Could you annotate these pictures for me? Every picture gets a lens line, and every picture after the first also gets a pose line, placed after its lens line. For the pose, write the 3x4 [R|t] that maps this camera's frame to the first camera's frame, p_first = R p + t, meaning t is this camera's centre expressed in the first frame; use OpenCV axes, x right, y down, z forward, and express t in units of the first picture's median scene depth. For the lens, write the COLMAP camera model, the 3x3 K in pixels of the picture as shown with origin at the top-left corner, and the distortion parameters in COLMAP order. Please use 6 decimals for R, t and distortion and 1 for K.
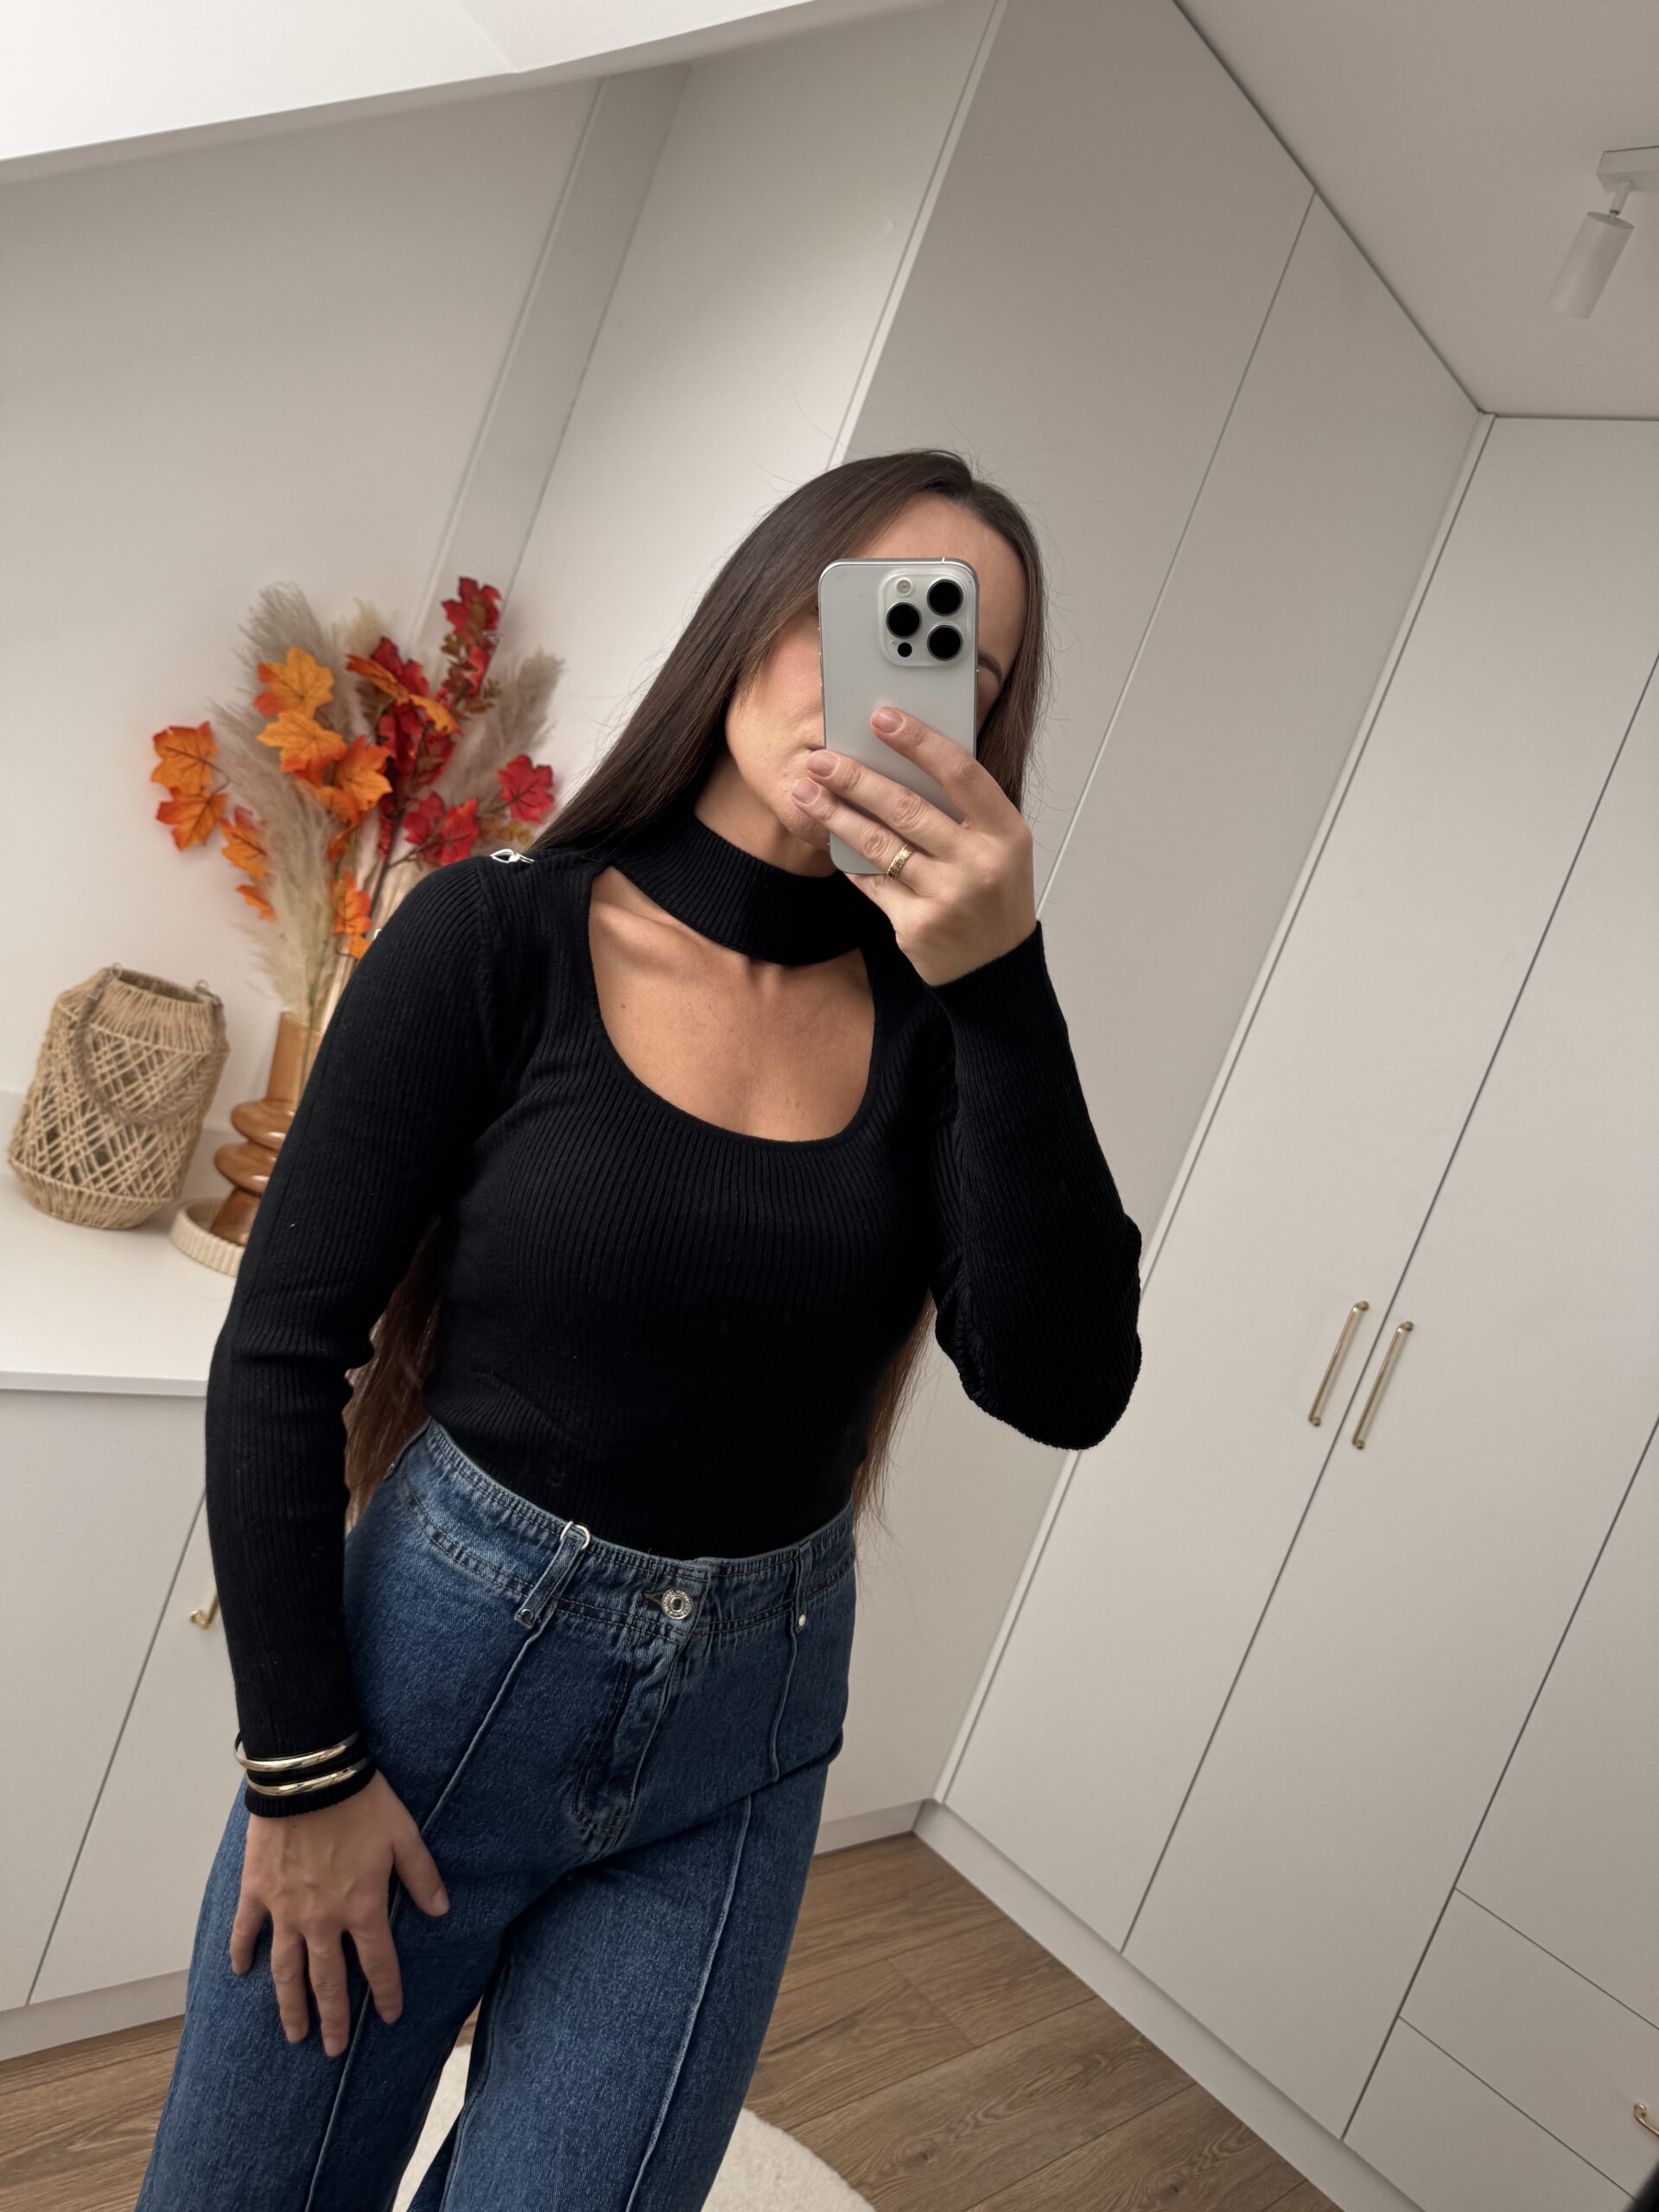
lens RADIAL K [[1557.5, 0, 831.4], [0, 1557.5, 1092.1], [0, 0, 1]] dist [0.011268, -0.029639]
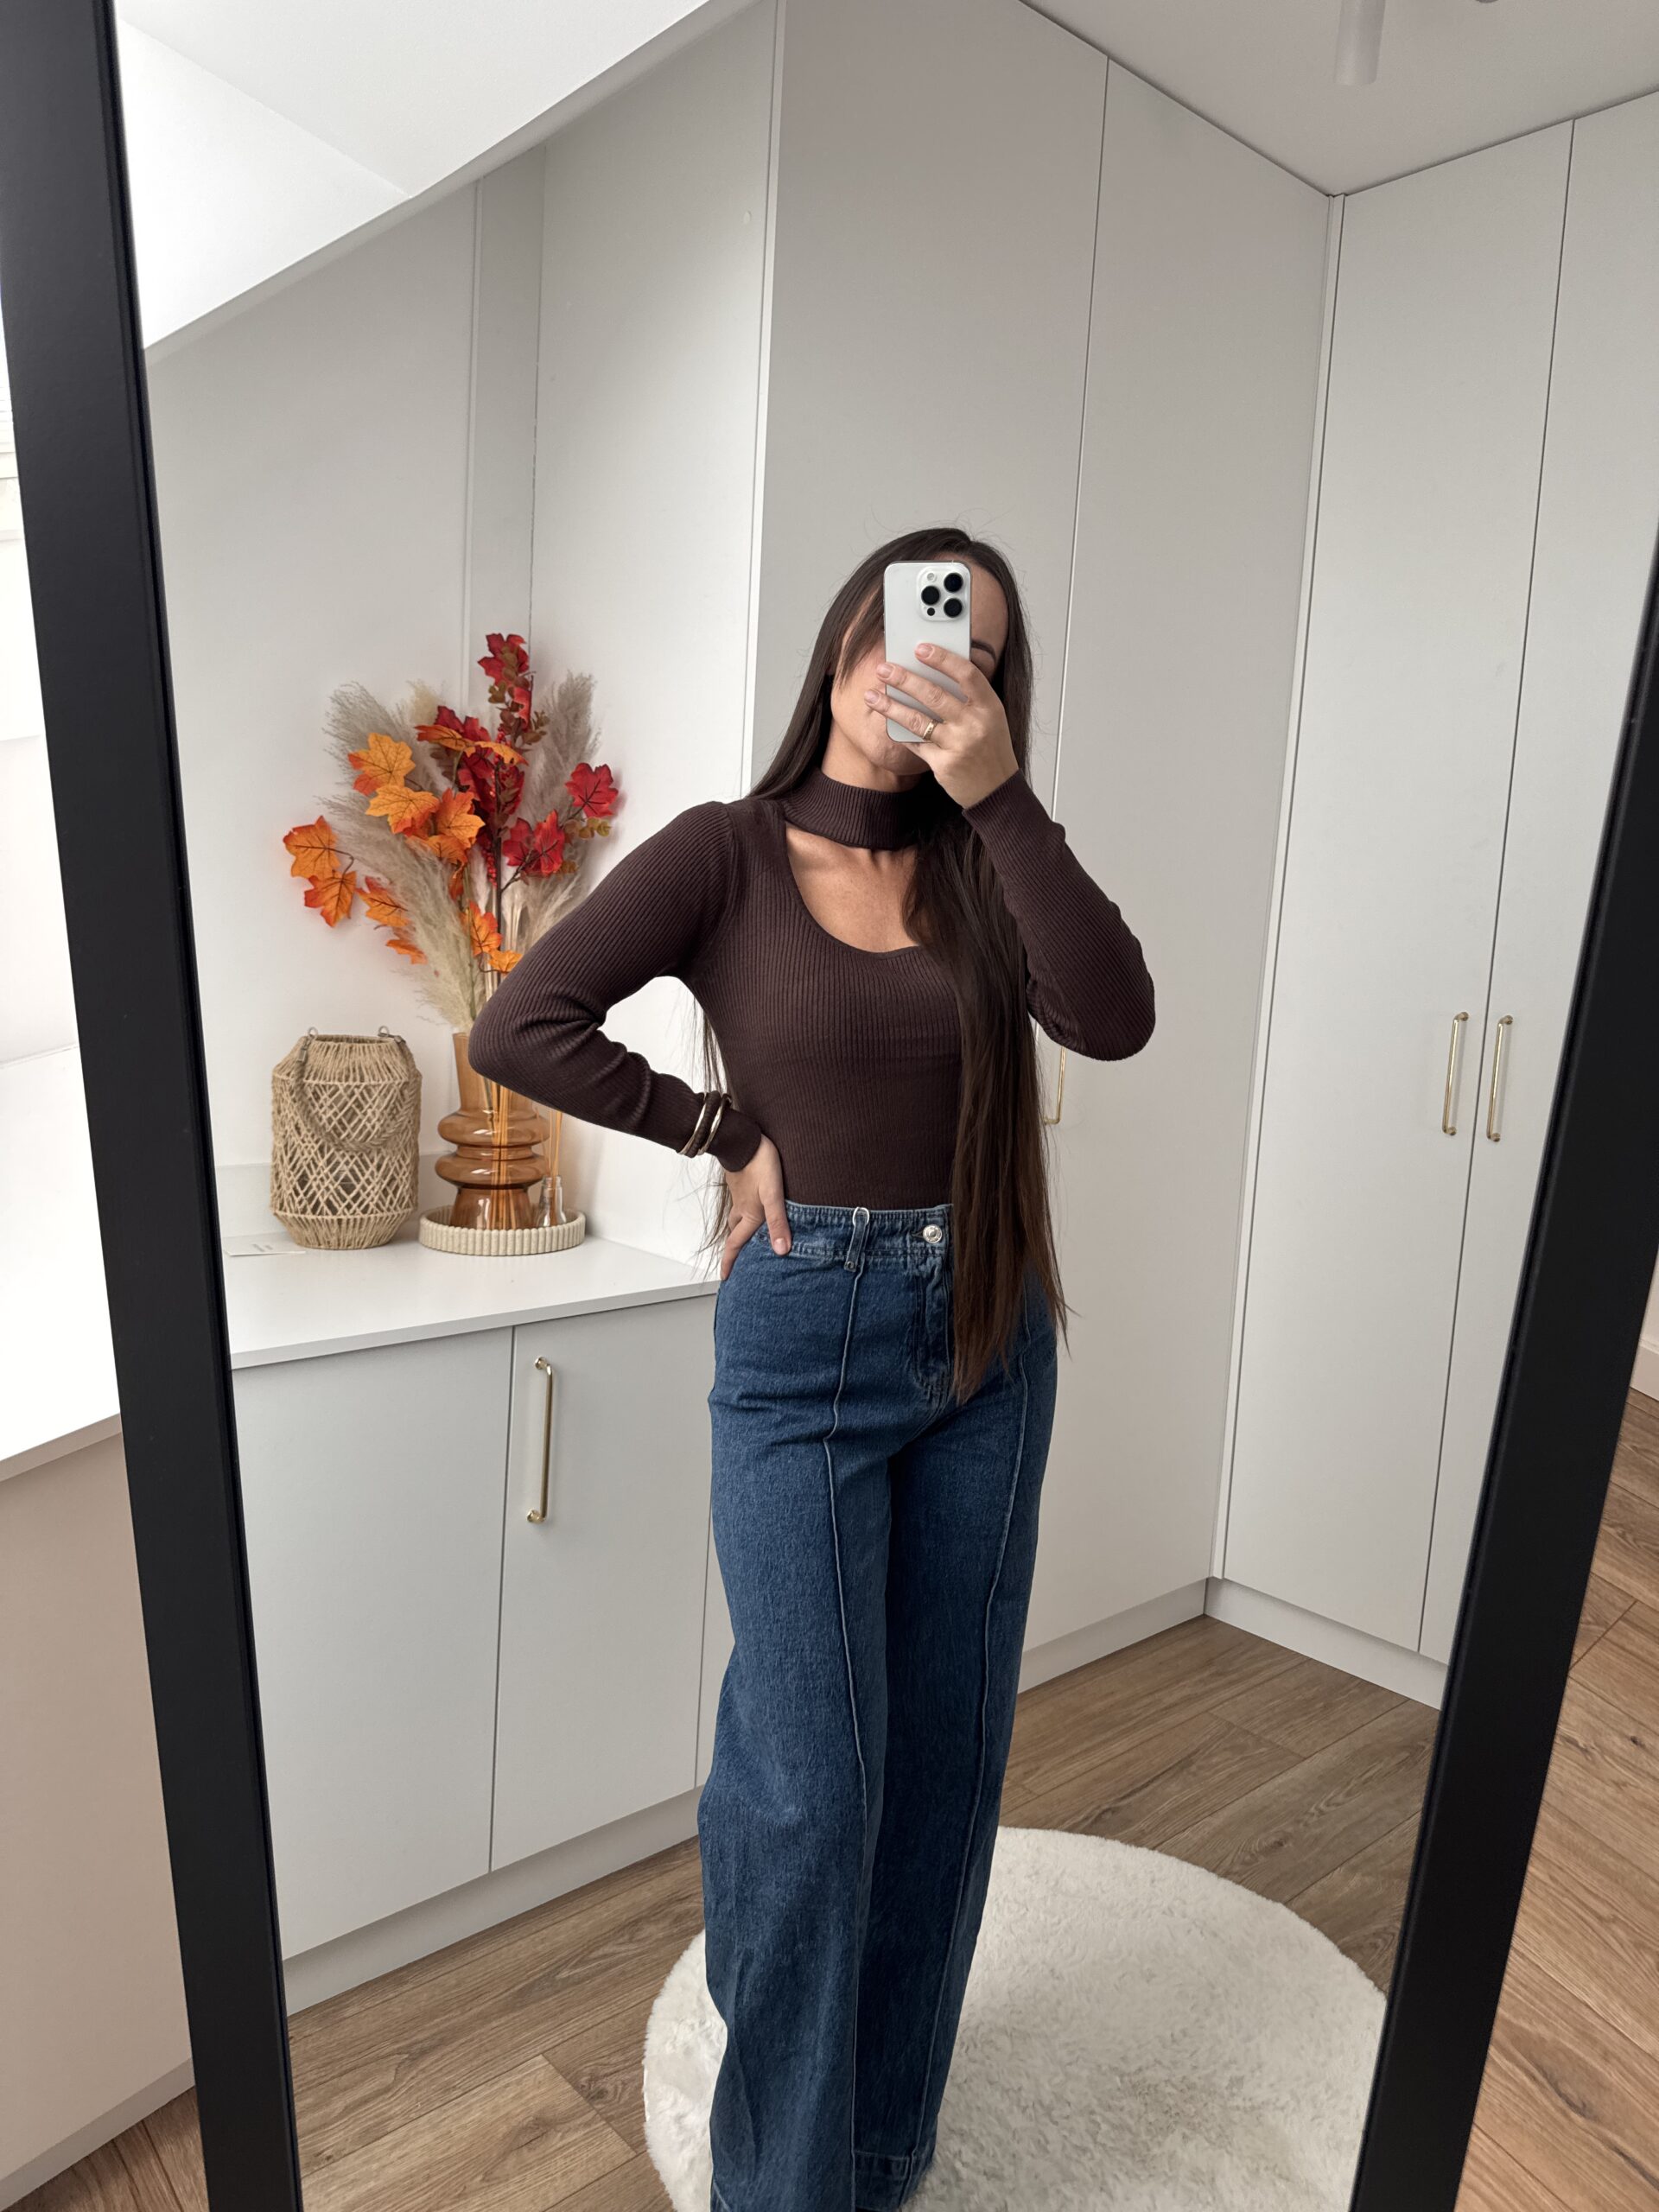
lens RADIAL K [[1578.5, 0, 838.4], [0, 1578.5, 1087.0], [0, 0, 1]] dist [0.015925, -0.004590]
pose [[0.952411, -0.292475, -0.085863, 0.014614], [0.291840, 0.956255, -0.020135, 0.094019], [0.087996, -0.005882, 0.996103, -0.156637]]
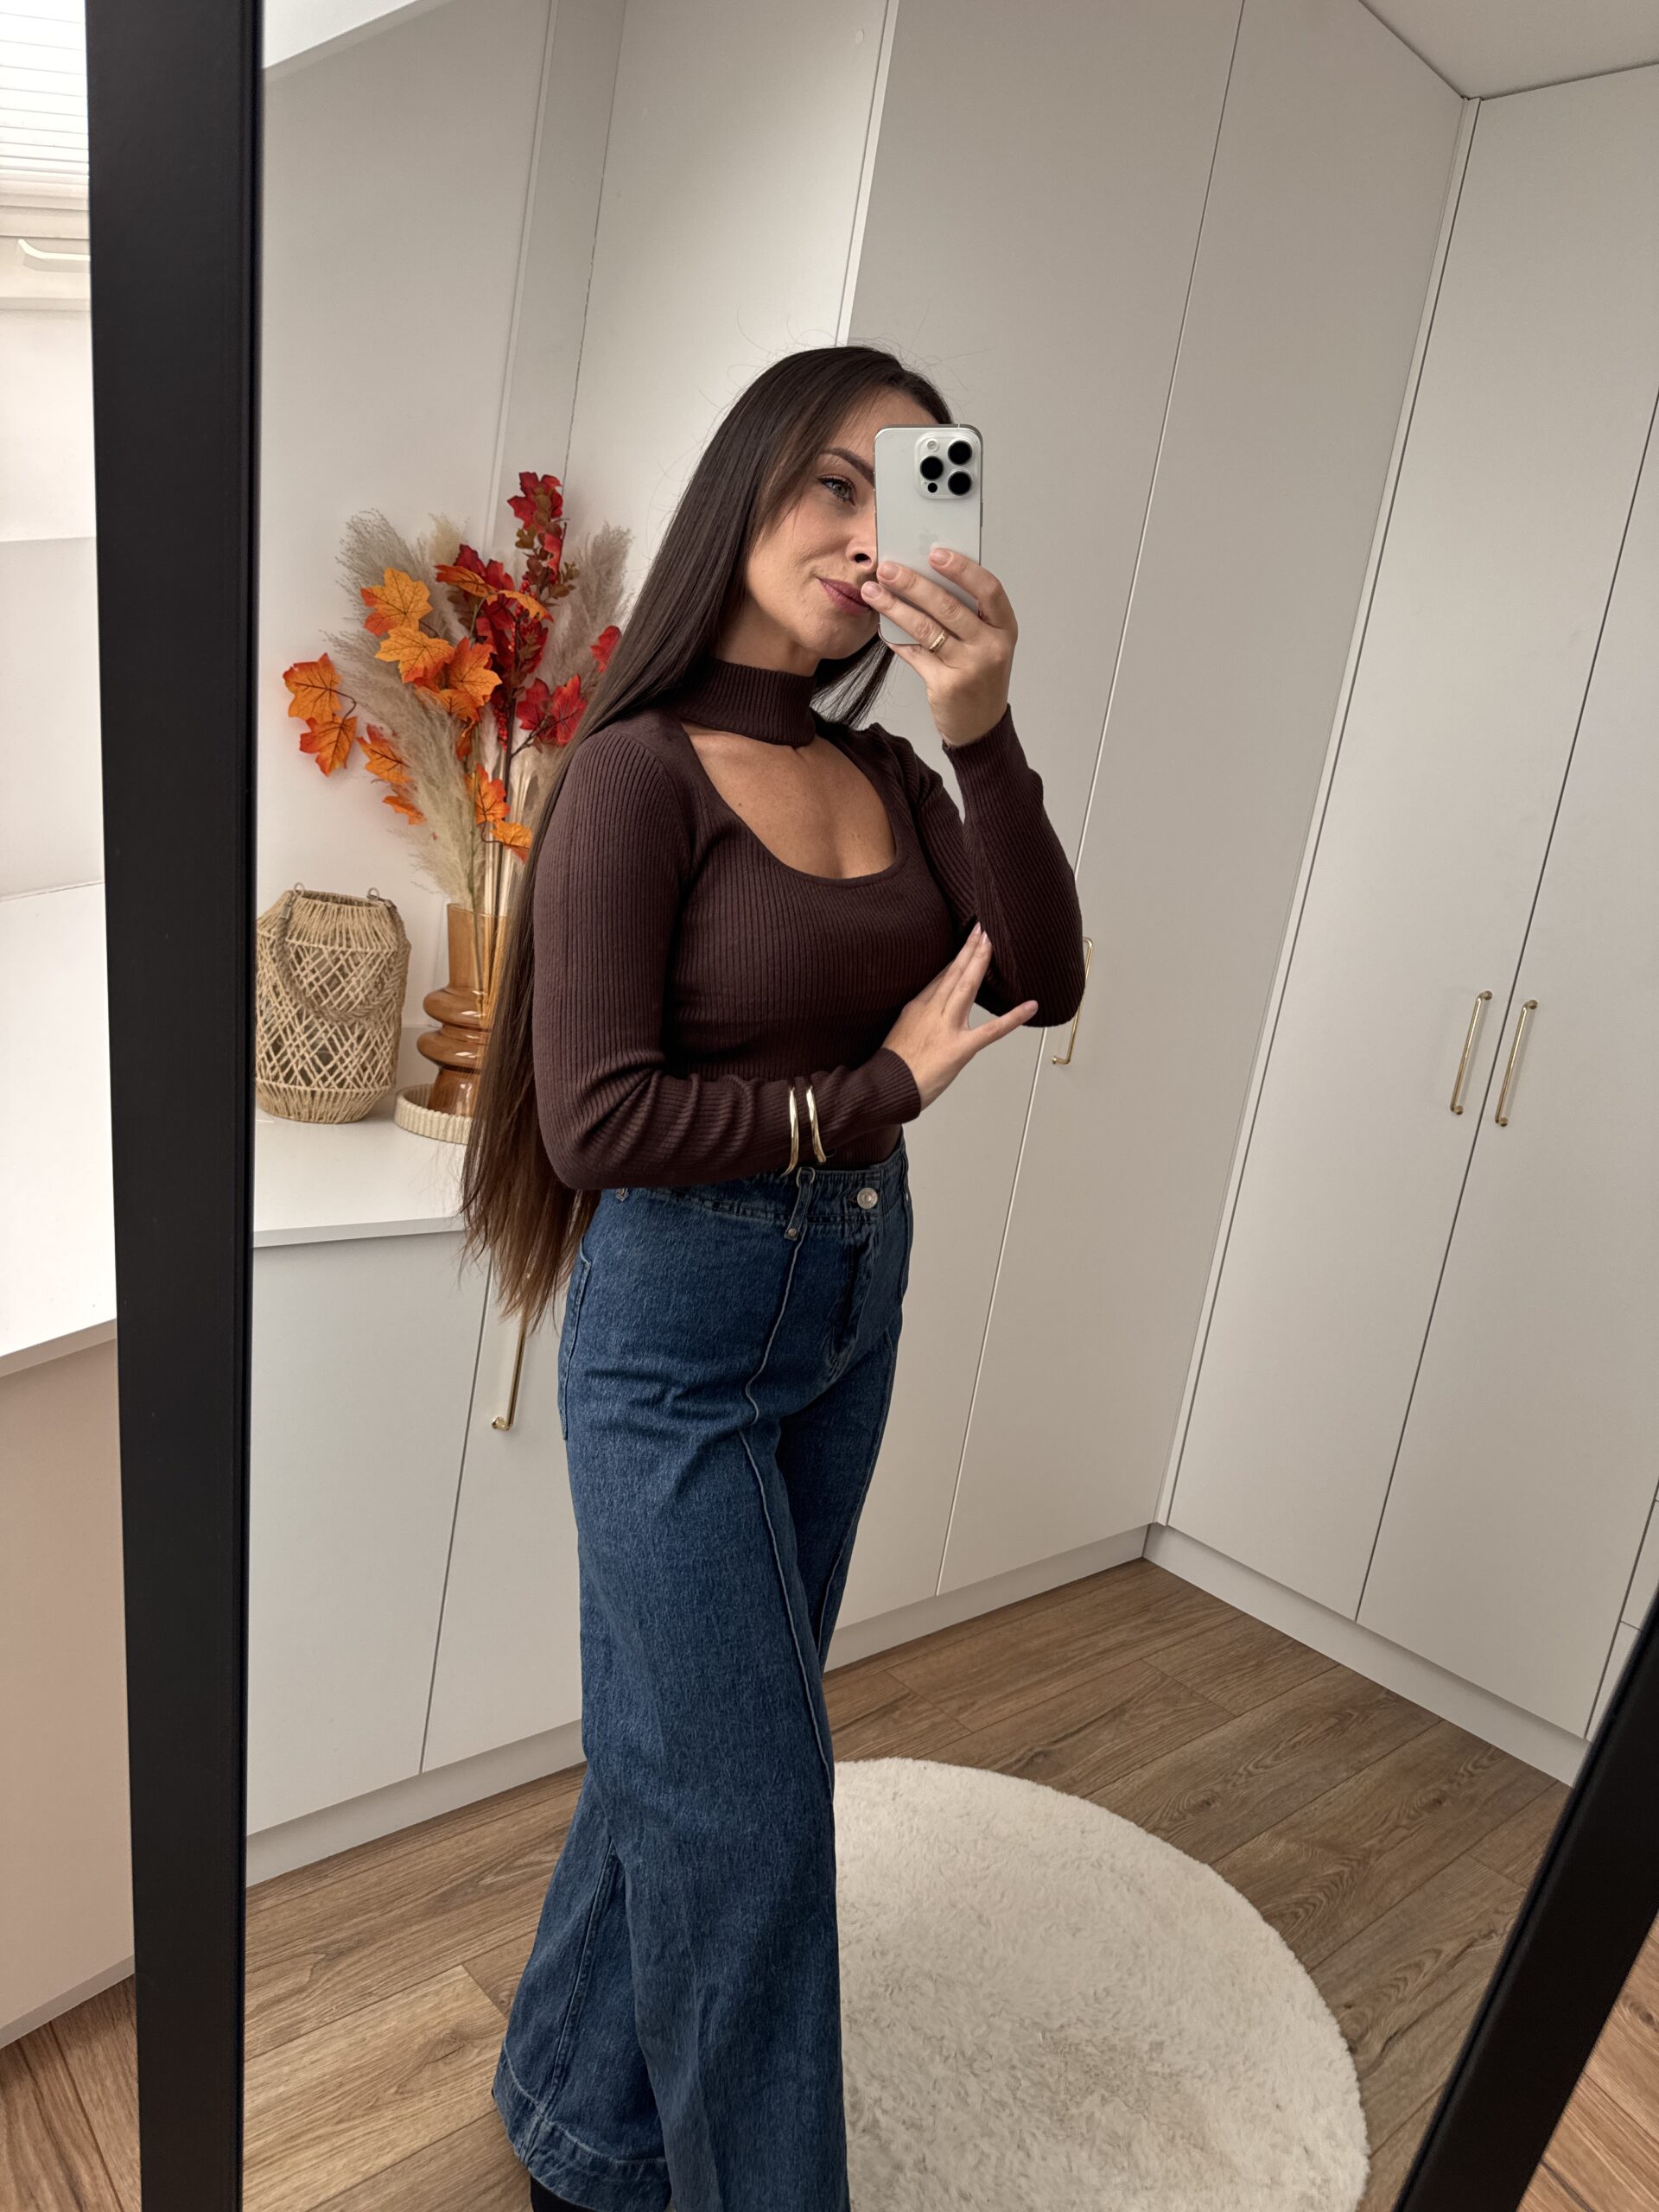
lens RADIAL K [[1568.3, 0, 845.8], [0, 1568.3, 1098.7], [0, 0, 1]] dist [0.005138, 0.003549]
pose [[0.980771, -0.183983, -0.065107, -0.028748], [0.188535, 0.979389, 0.072467, 0.055047], [0.050433, -0.083348, 0.995243, -0.097216]]
